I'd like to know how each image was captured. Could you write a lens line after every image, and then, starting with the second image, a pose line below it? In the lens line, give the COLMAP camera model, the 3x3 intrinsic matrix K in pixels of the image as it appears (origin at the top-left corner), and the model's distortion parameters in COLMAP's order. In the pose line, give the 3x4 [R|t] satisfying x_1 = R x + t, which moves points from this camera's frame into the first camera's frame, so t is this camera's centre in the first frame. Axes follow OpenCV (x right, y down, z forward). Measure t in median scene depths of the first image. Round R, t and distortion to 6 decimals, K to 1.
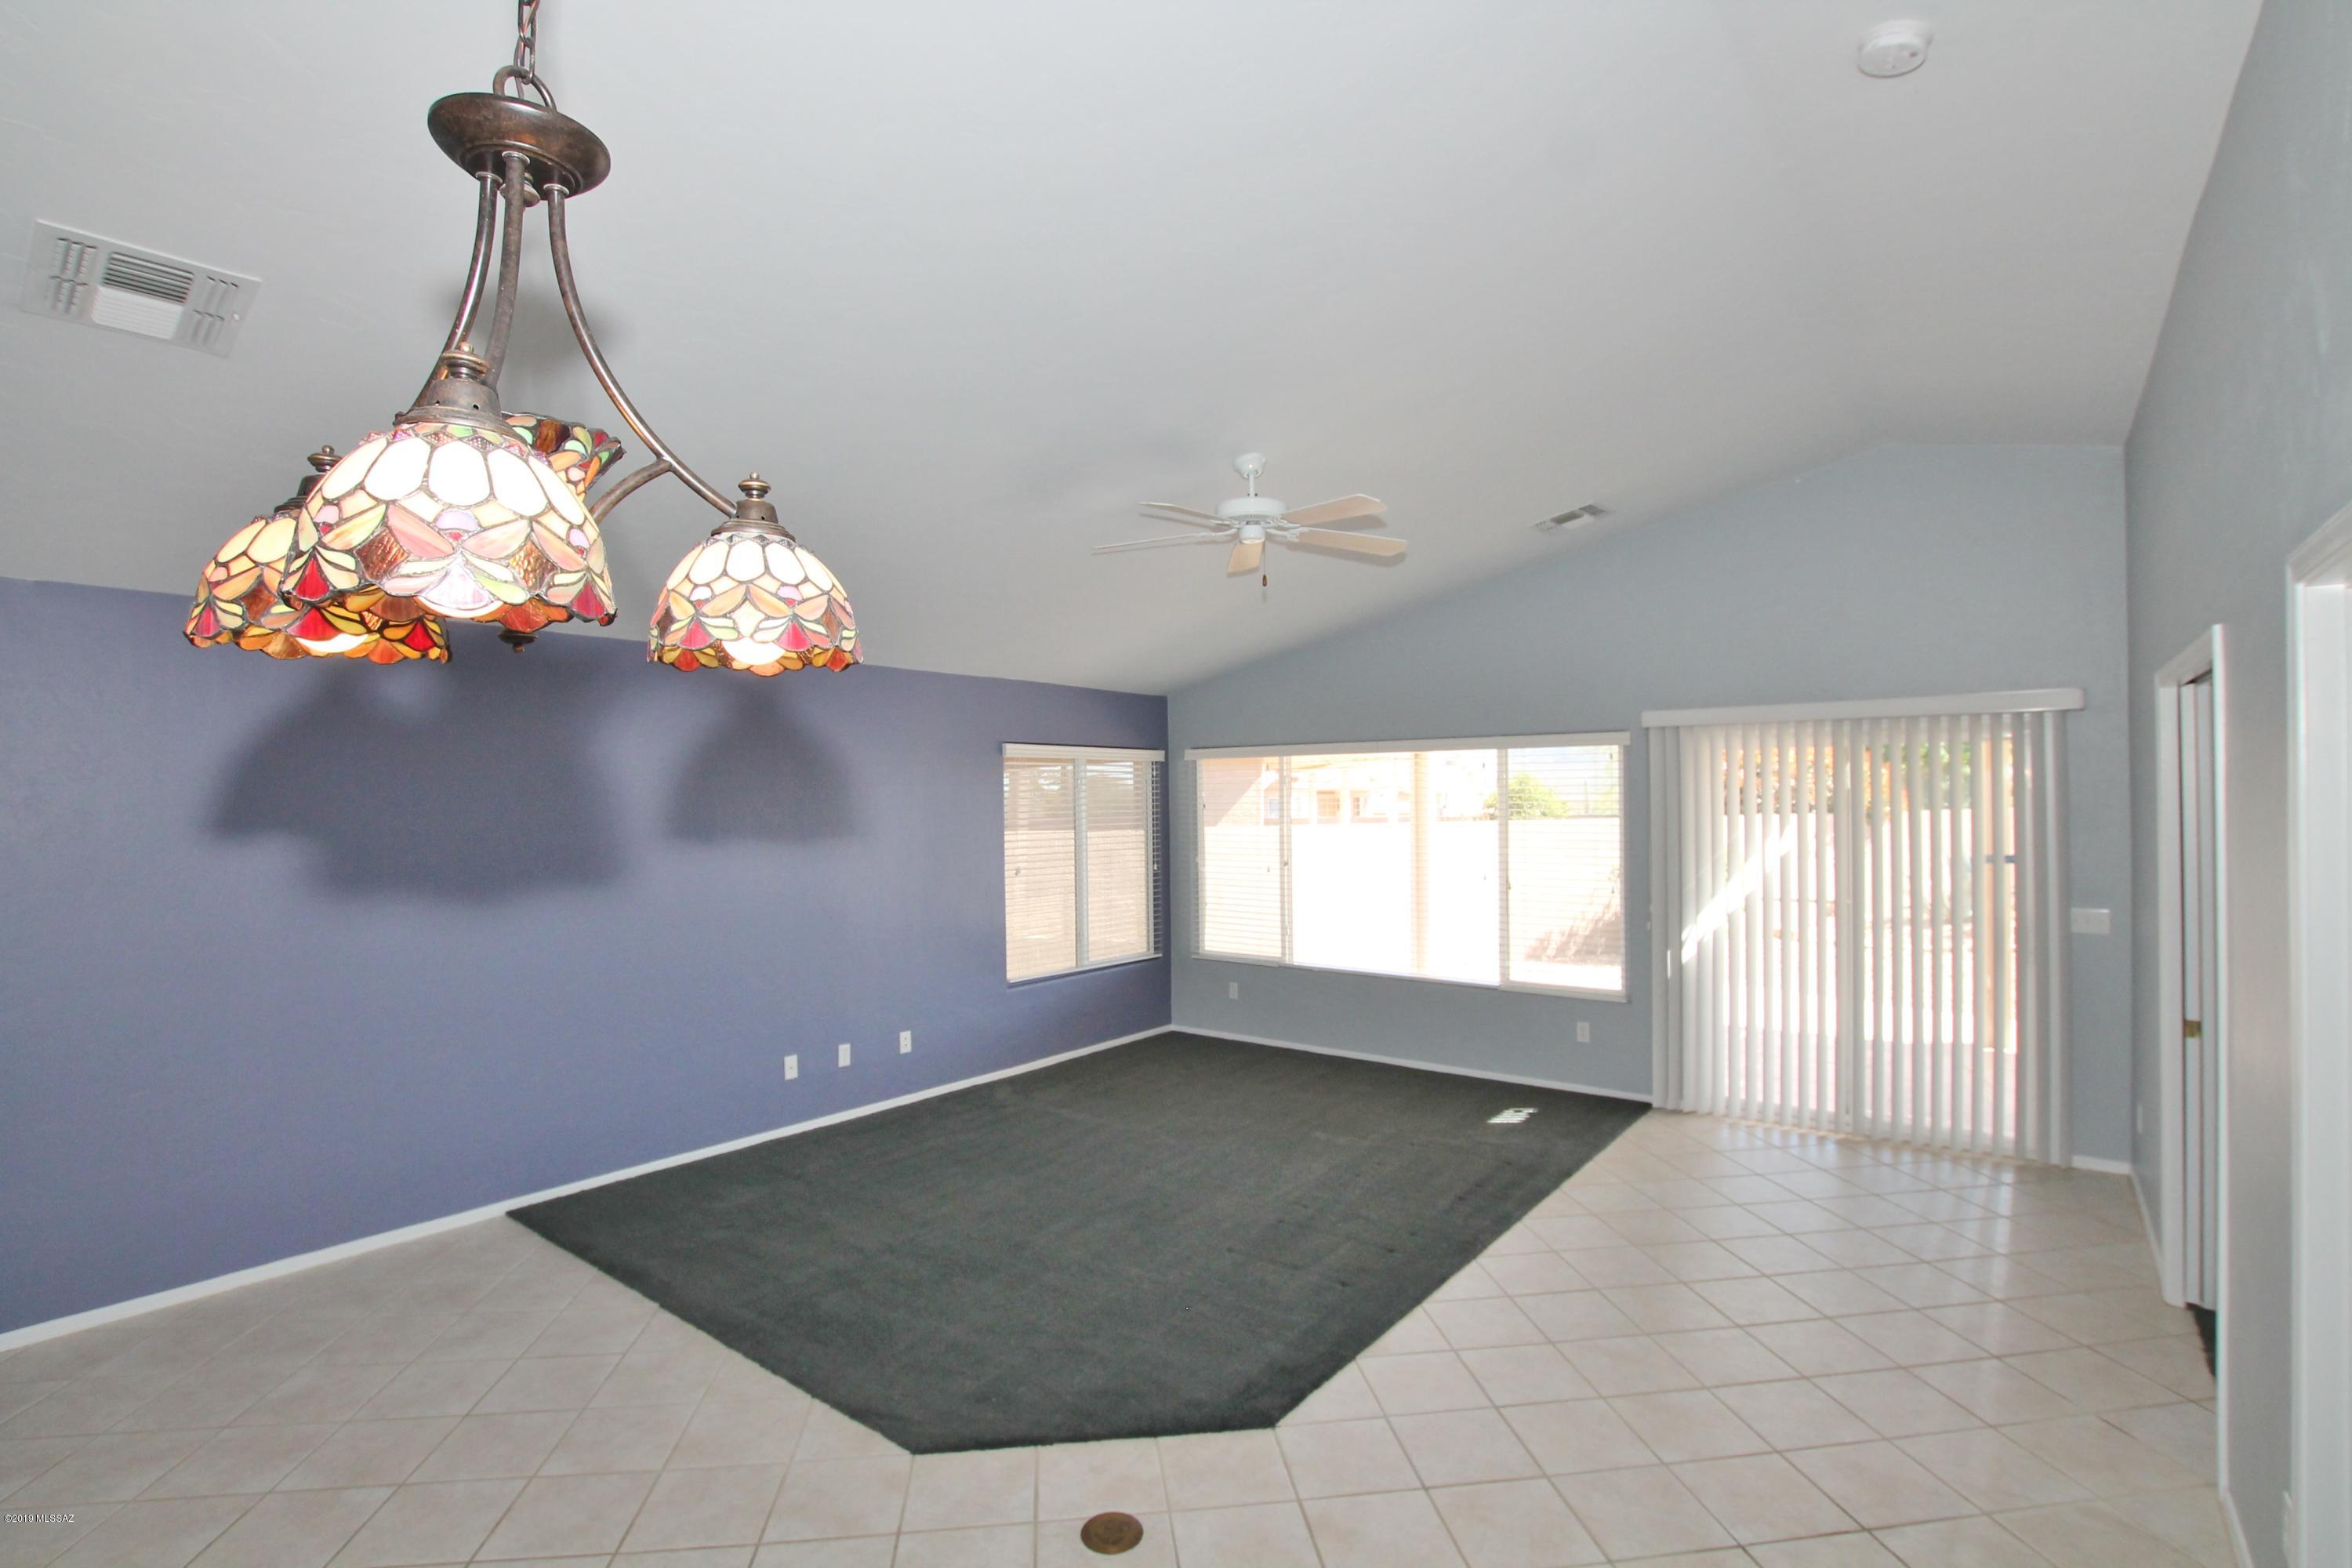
lens RADIAL K [[1074.4, 0, 1165.8], [0, 1074.4, 792.3], [0, 0, 1]] dist [-0.023544, 0.000105]
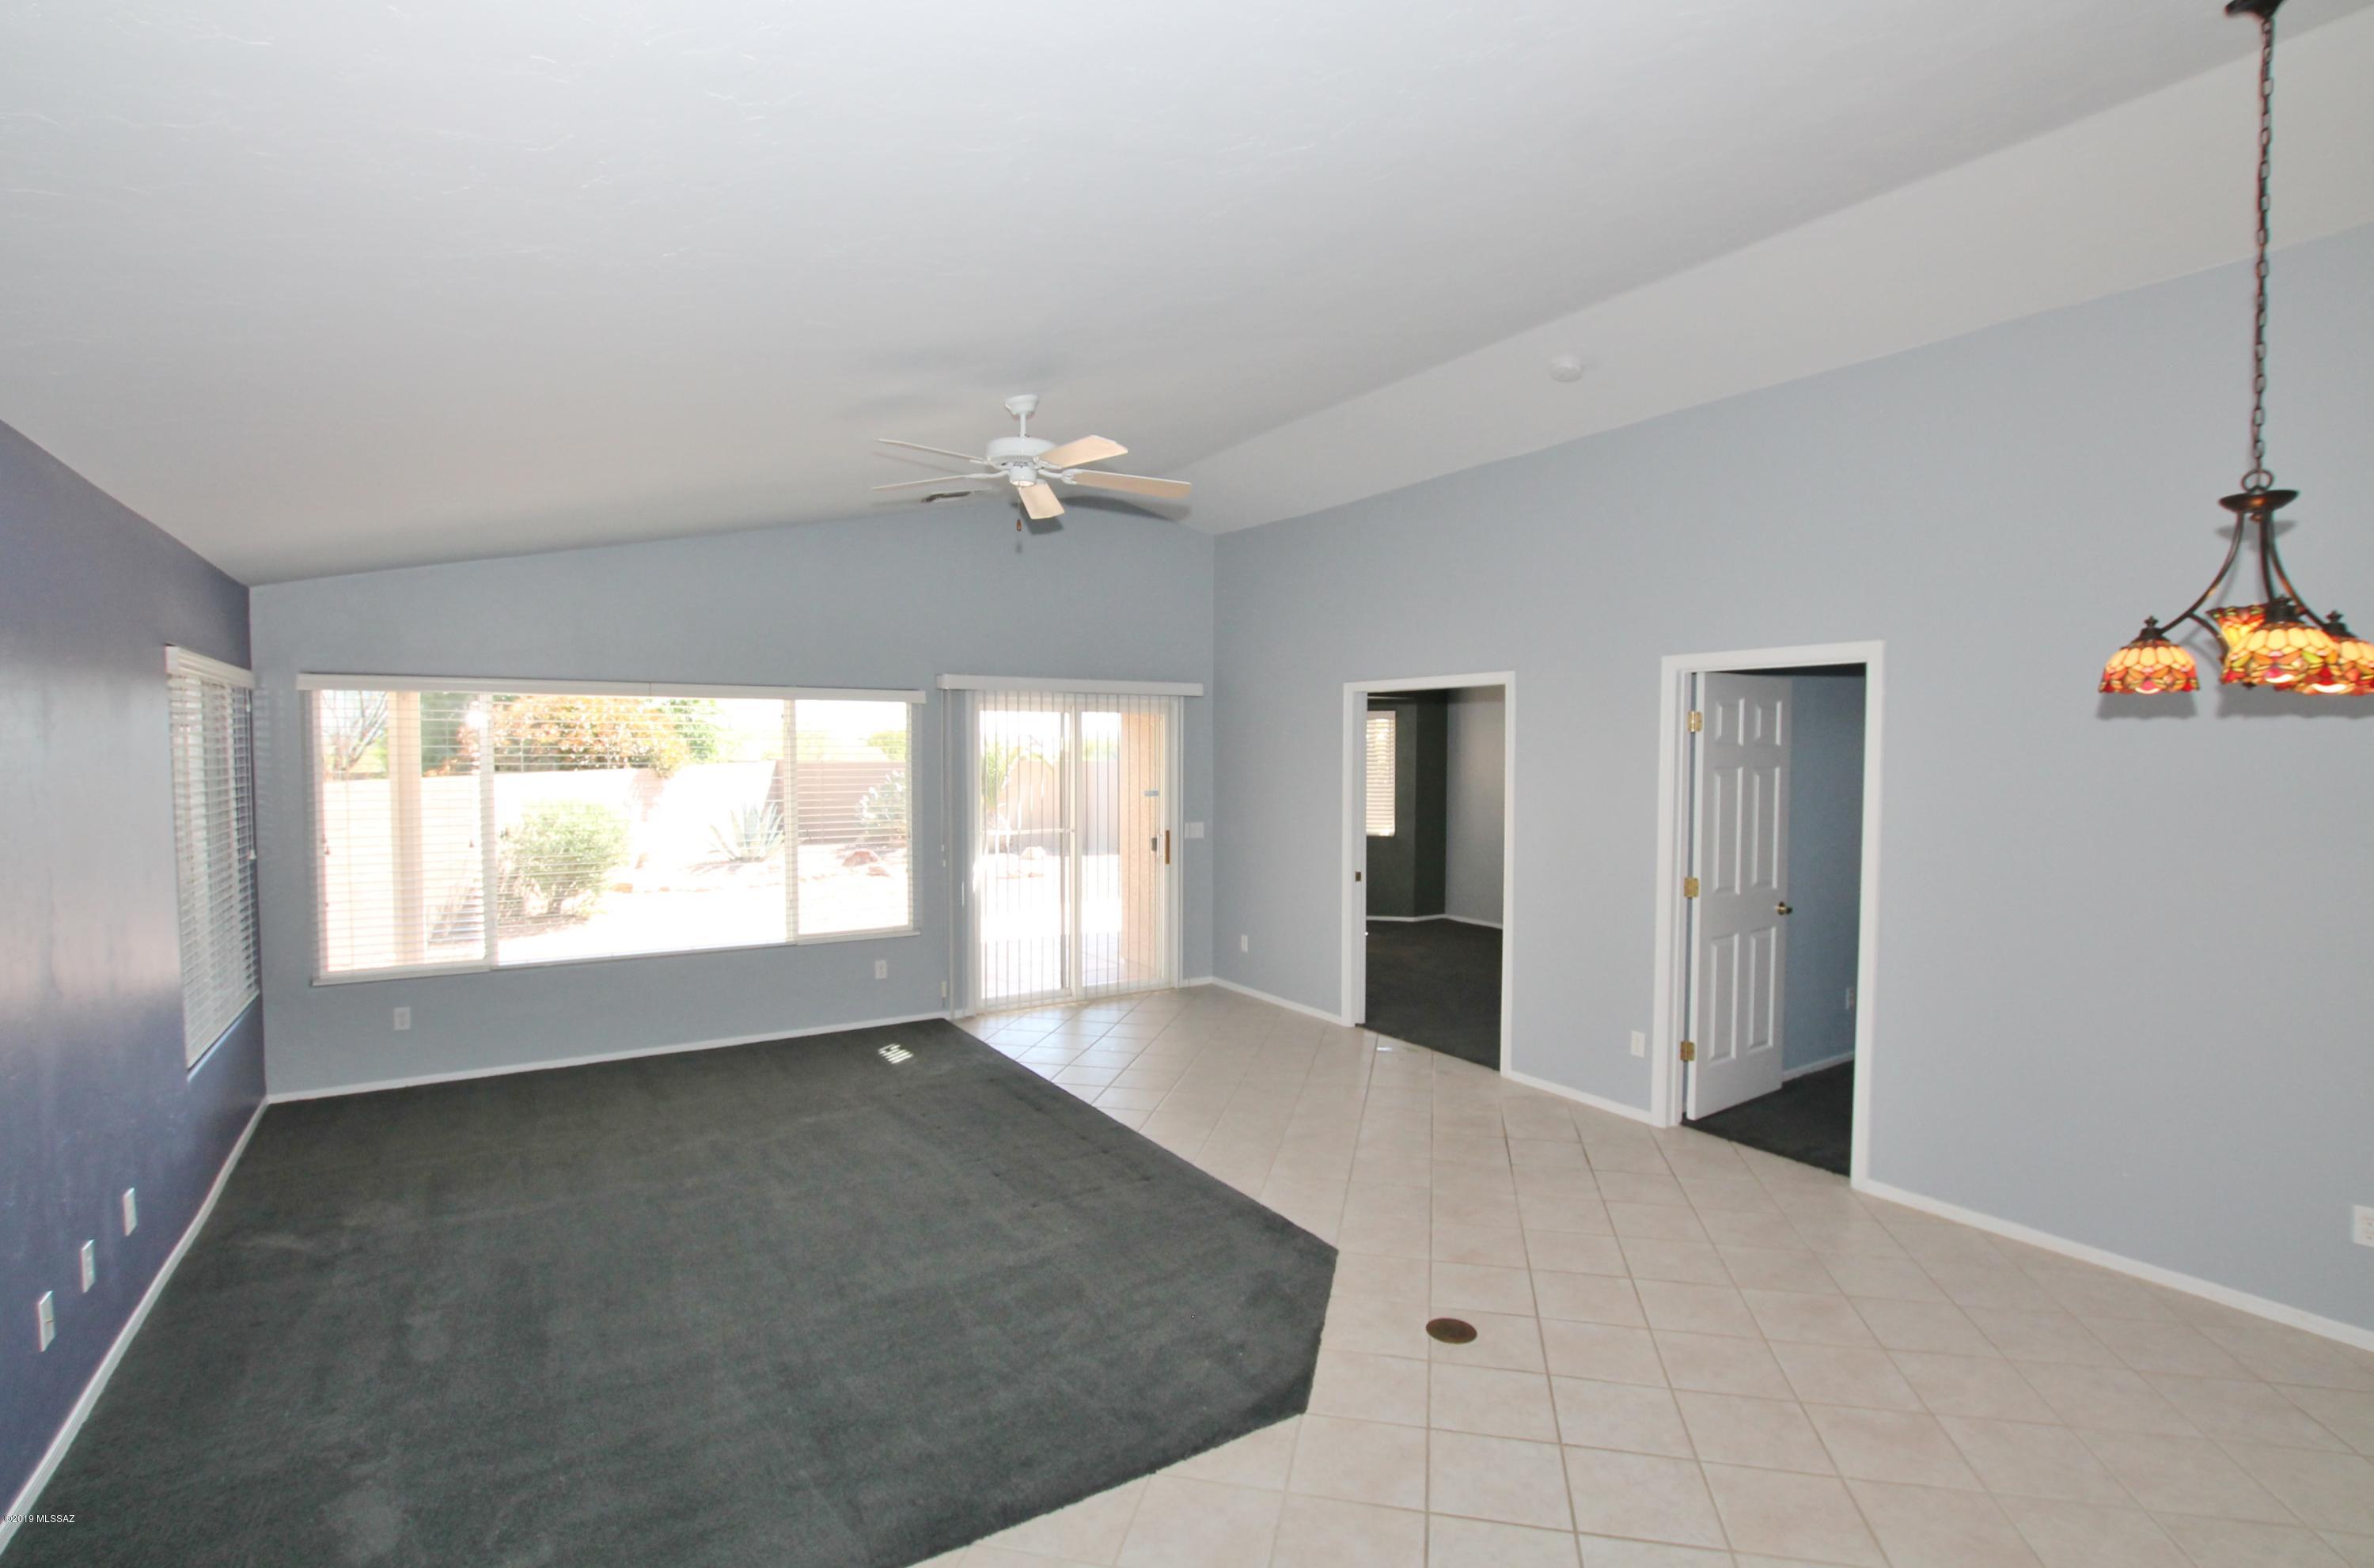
lens RADIAL K [[1129.5, 0, 1147.7], [0, 1129.5, 786.1], [0, 0, 1]] dist [-0.027035, -0.000394]
pose [[0.354665, -0.021752, 0.934740, -0.603707], [-0.010100, 0.999582, 0.027093, 0.008027], [-0.934939, -0.019049, 0.354297, 0.377425]]
